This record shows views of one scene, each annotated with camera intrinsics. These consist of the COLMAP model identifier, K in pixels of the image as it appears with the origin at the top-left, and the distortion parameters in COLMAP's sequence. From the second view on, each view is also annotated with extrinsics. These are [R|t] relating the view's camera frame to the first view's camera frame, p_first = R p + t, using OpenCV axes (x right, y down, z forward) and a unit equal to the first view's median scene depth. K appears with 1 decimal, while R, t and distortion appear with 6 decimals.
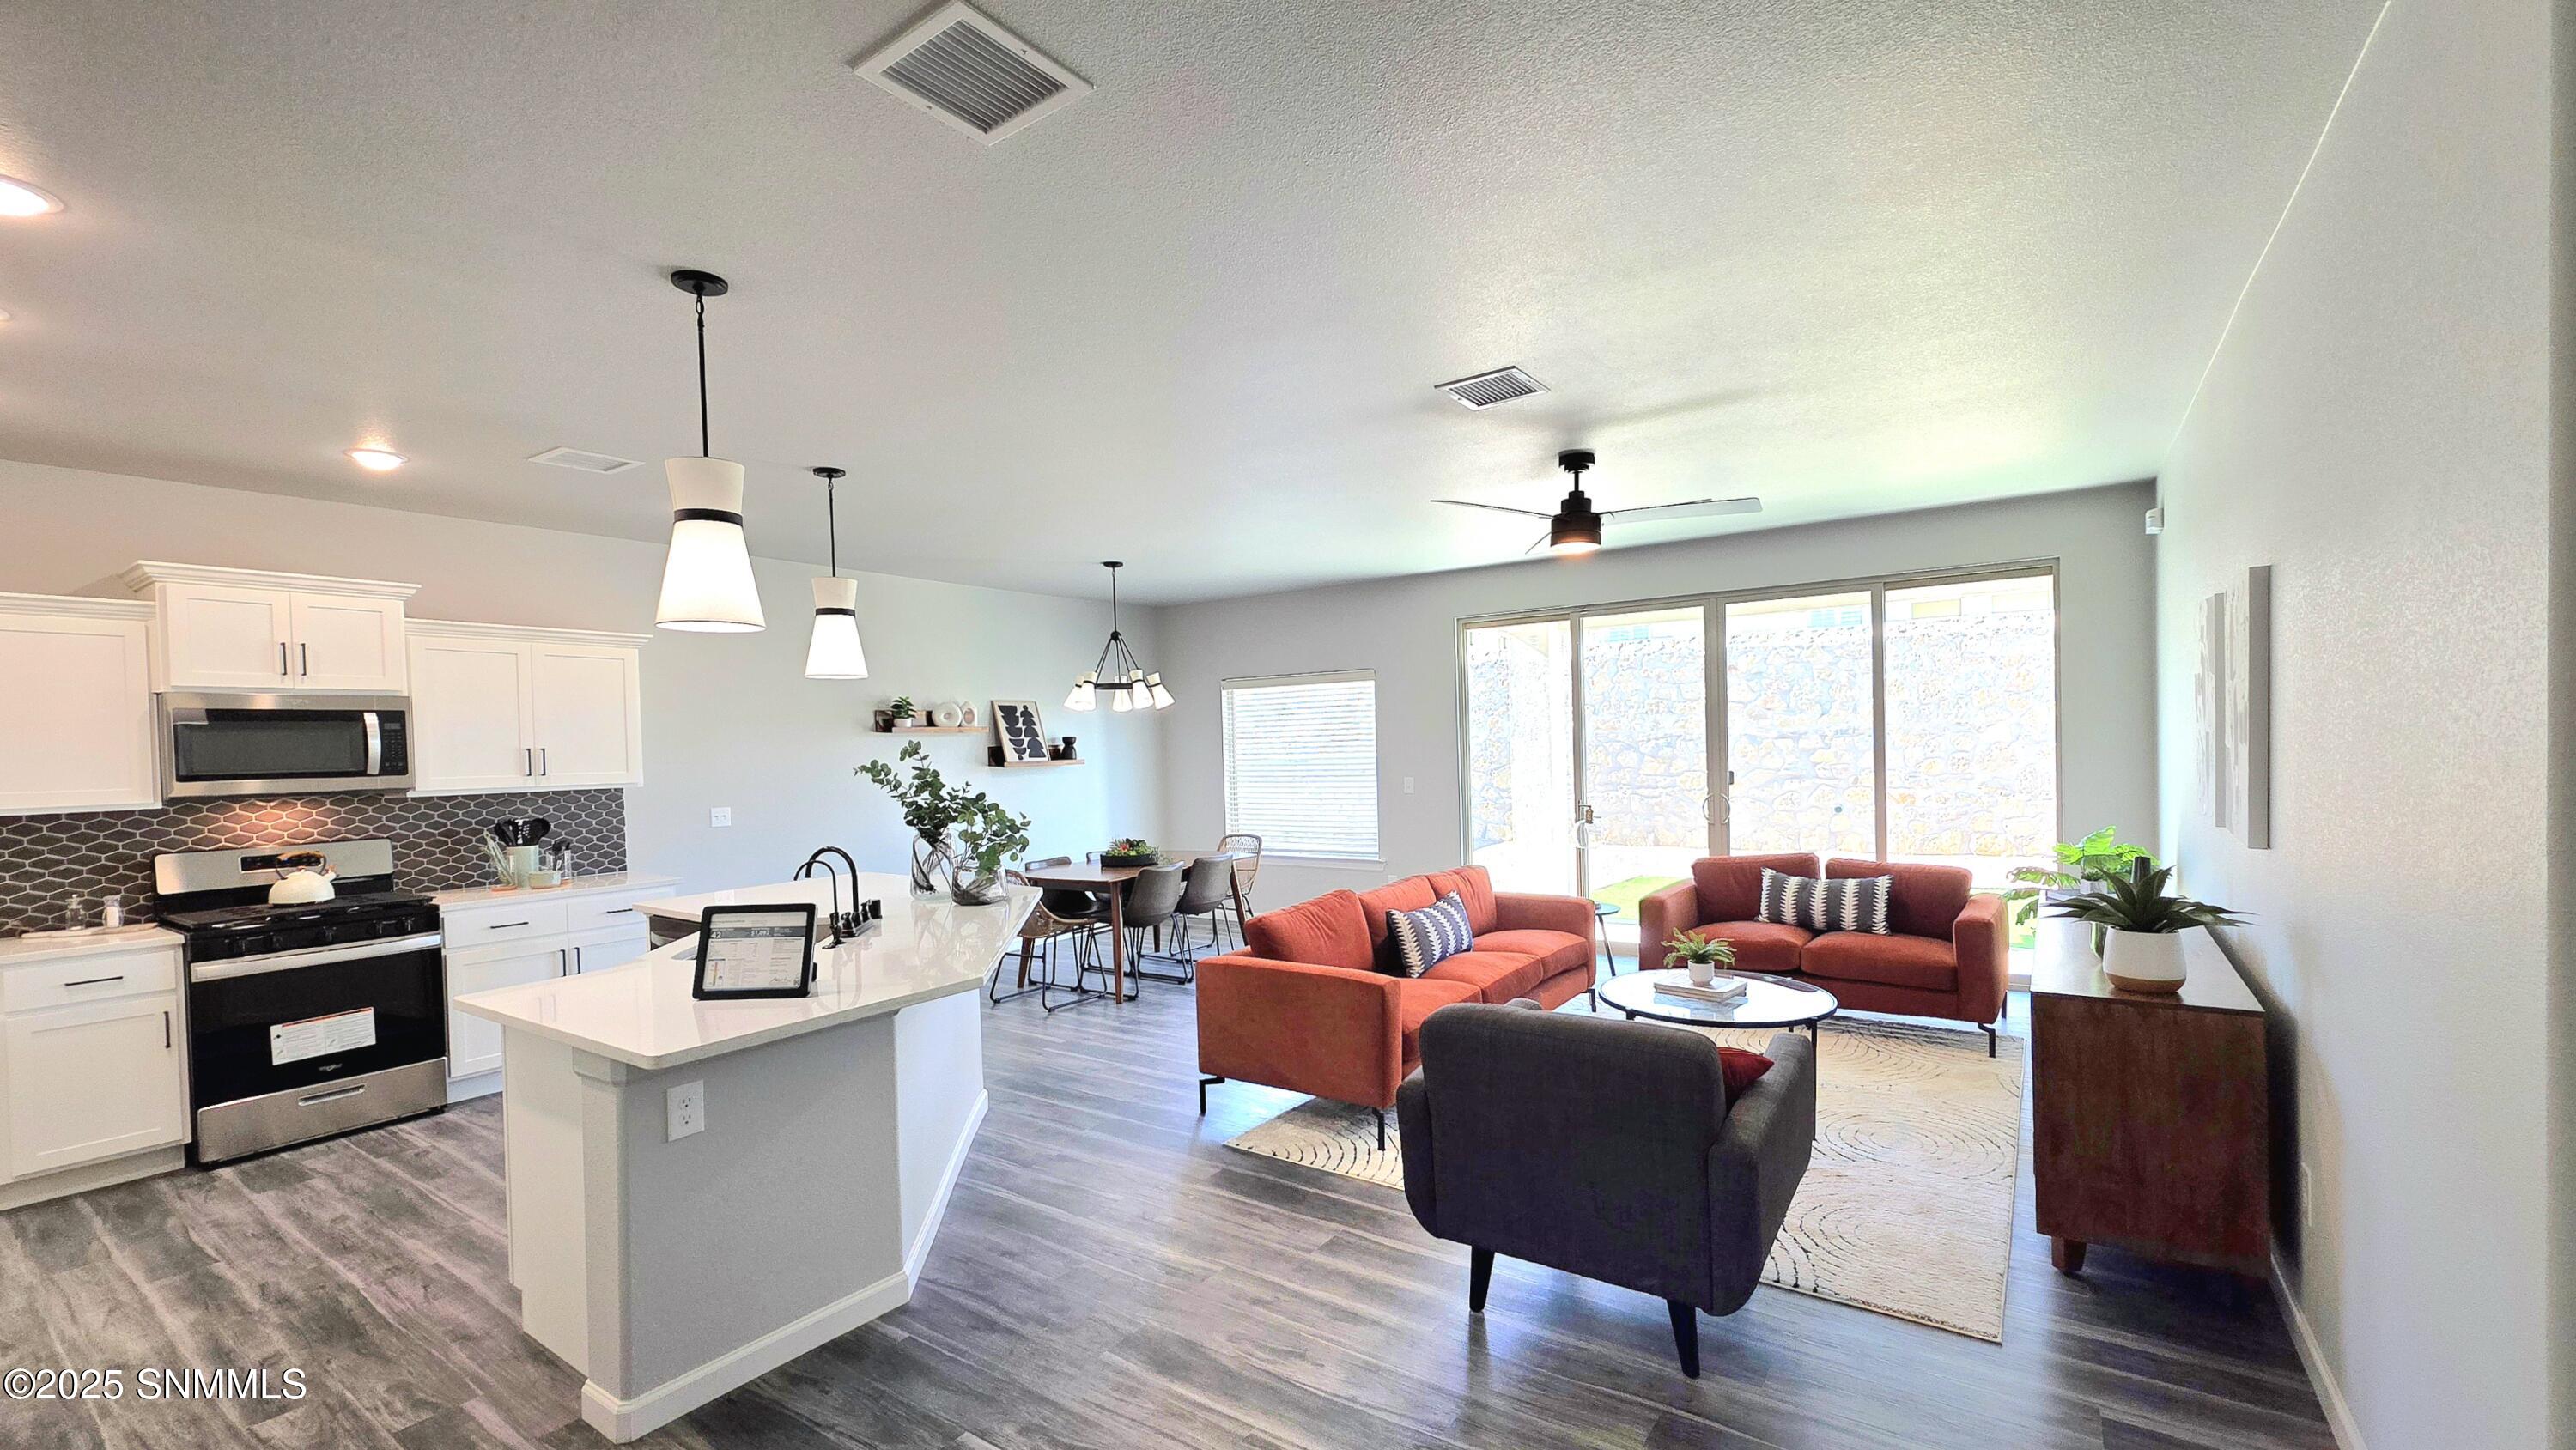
lens RADIAL K [[1053.3, 0, 1308.9], [0, 1053.3, 748.0], [0, 0, 1]] dist [0.002868, 0.000117]
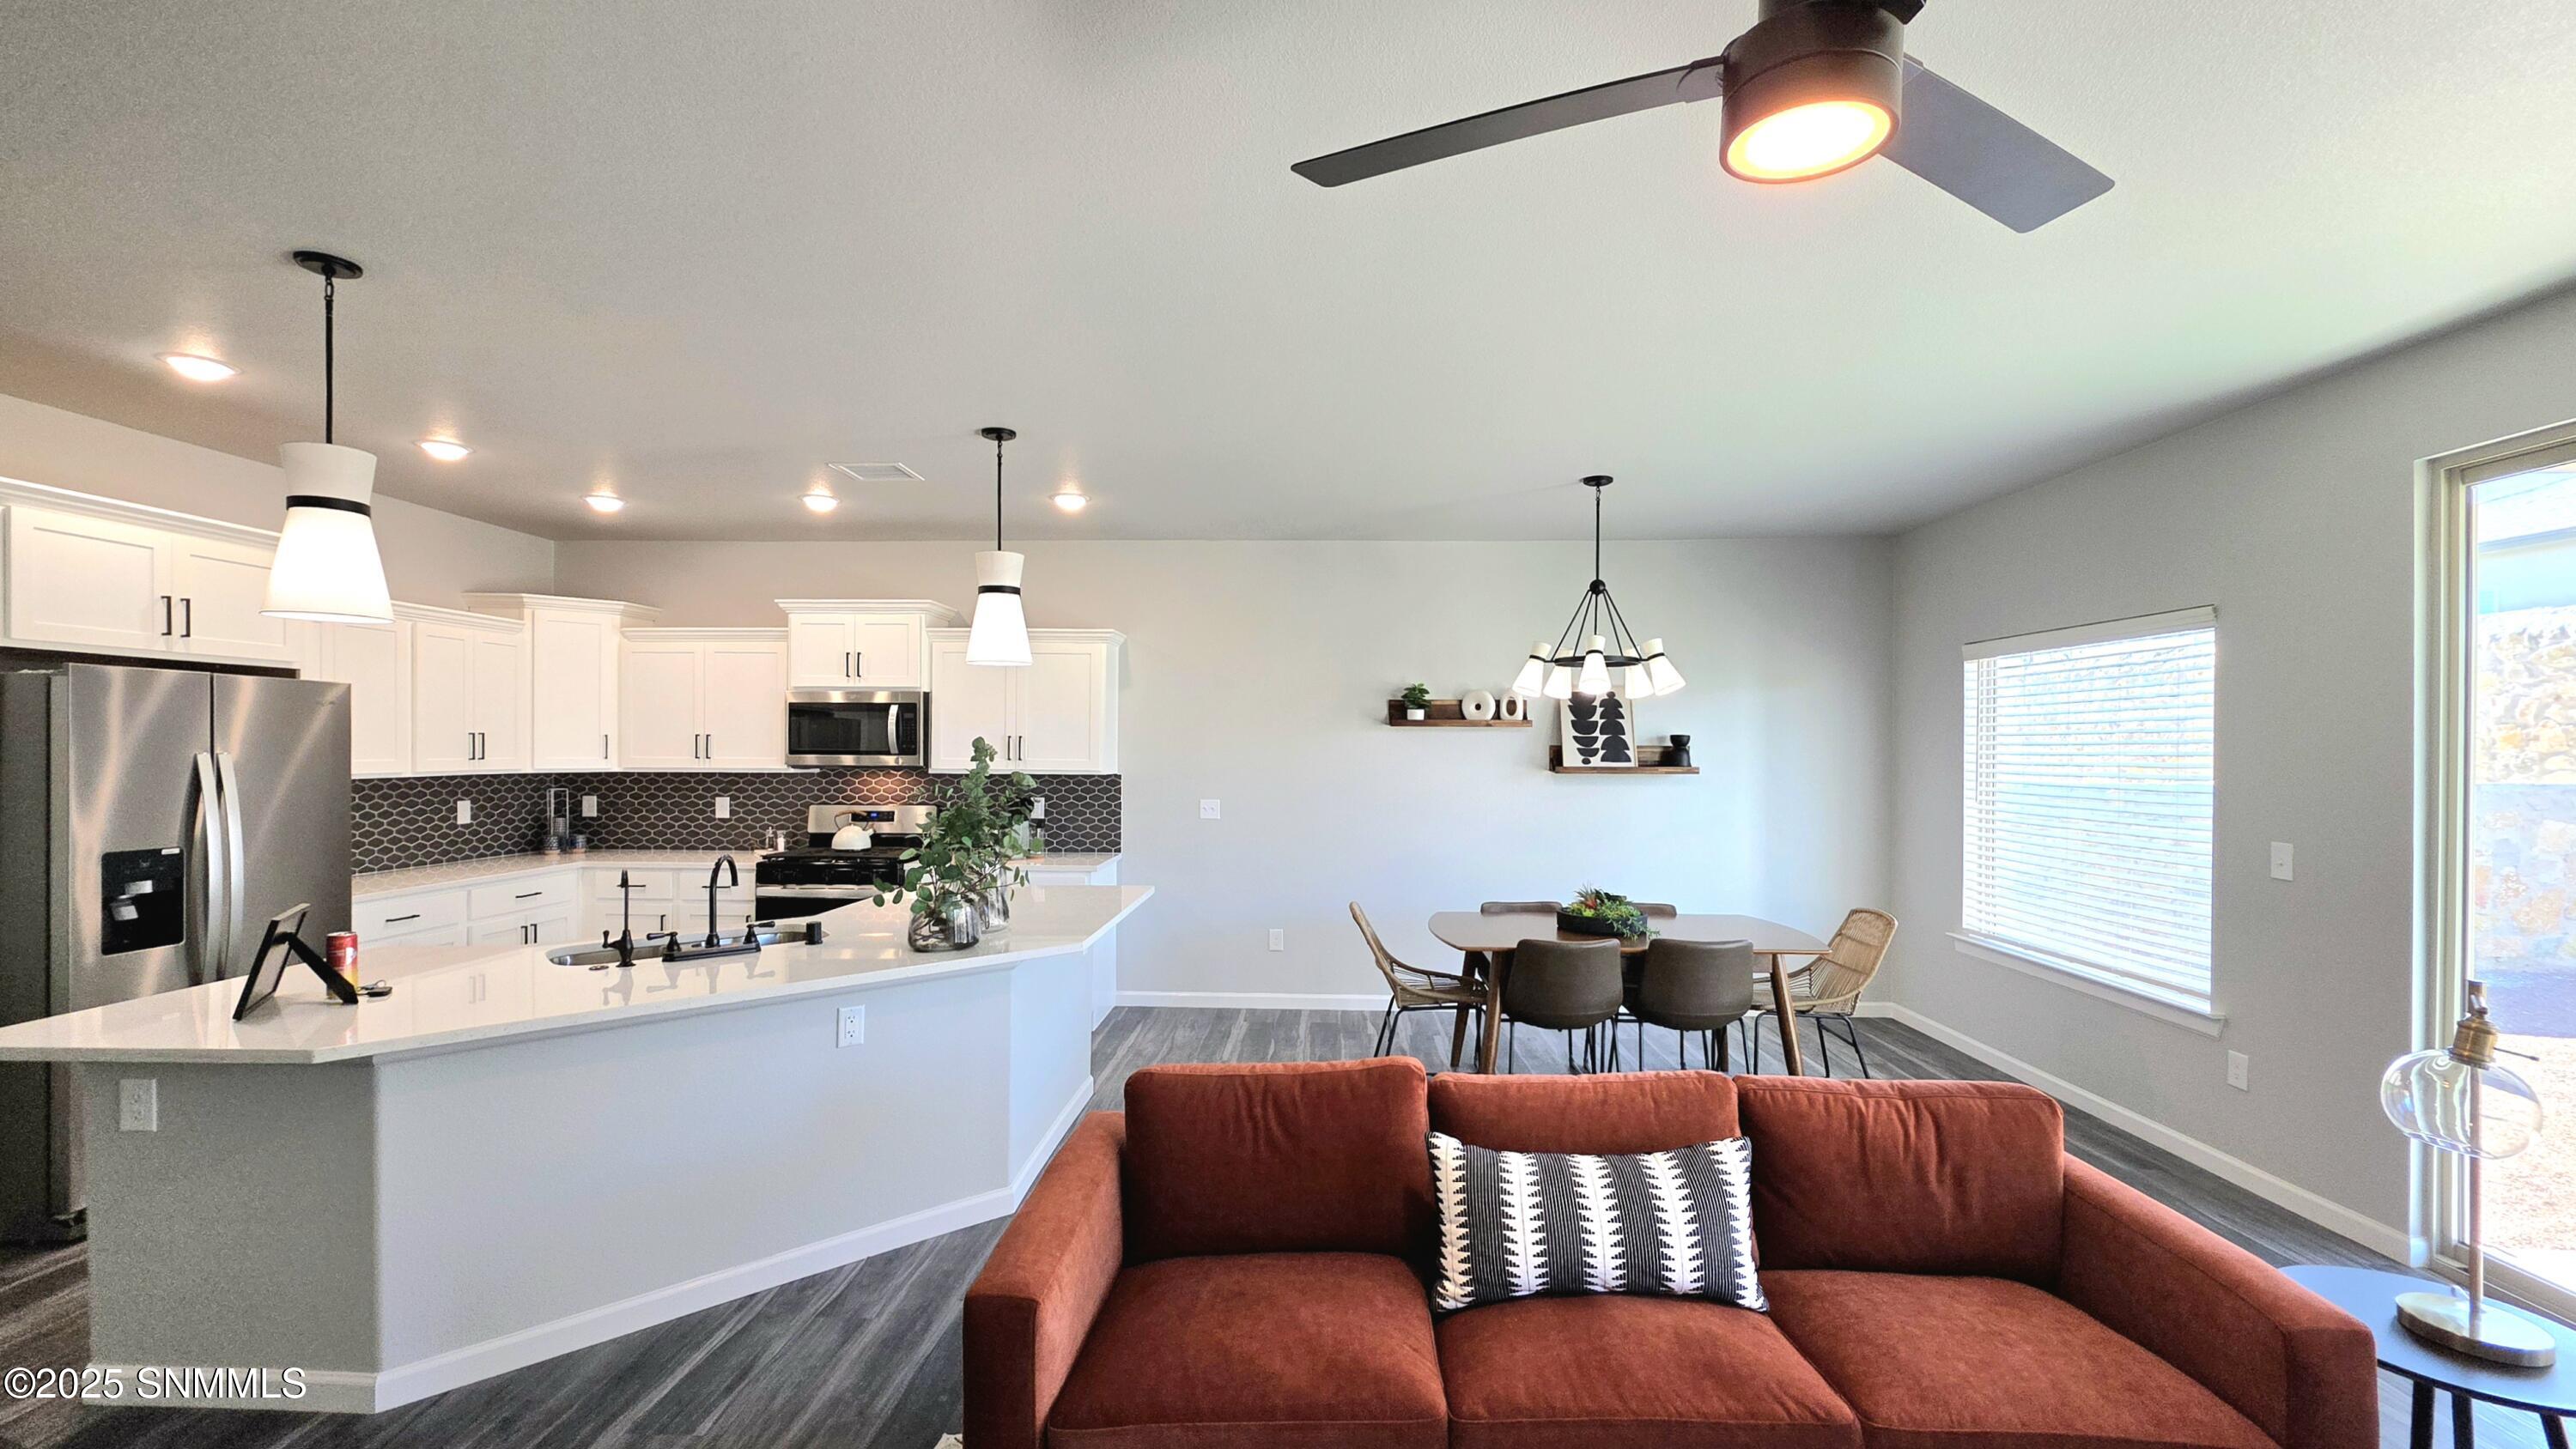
lens RADIAL K [[1053.2, 0, 1285.1], [0, 1053.2, 742.7], [0, 0, 1]] dist [0.002868, 0.000117]
pose [[0.542518, 0.025231, -0.839665, 0.344248], [-0.023331, 0.999616, 0.014963, -0.014705], [0.839720, 0.011472, 0.542898, 0.578188]]
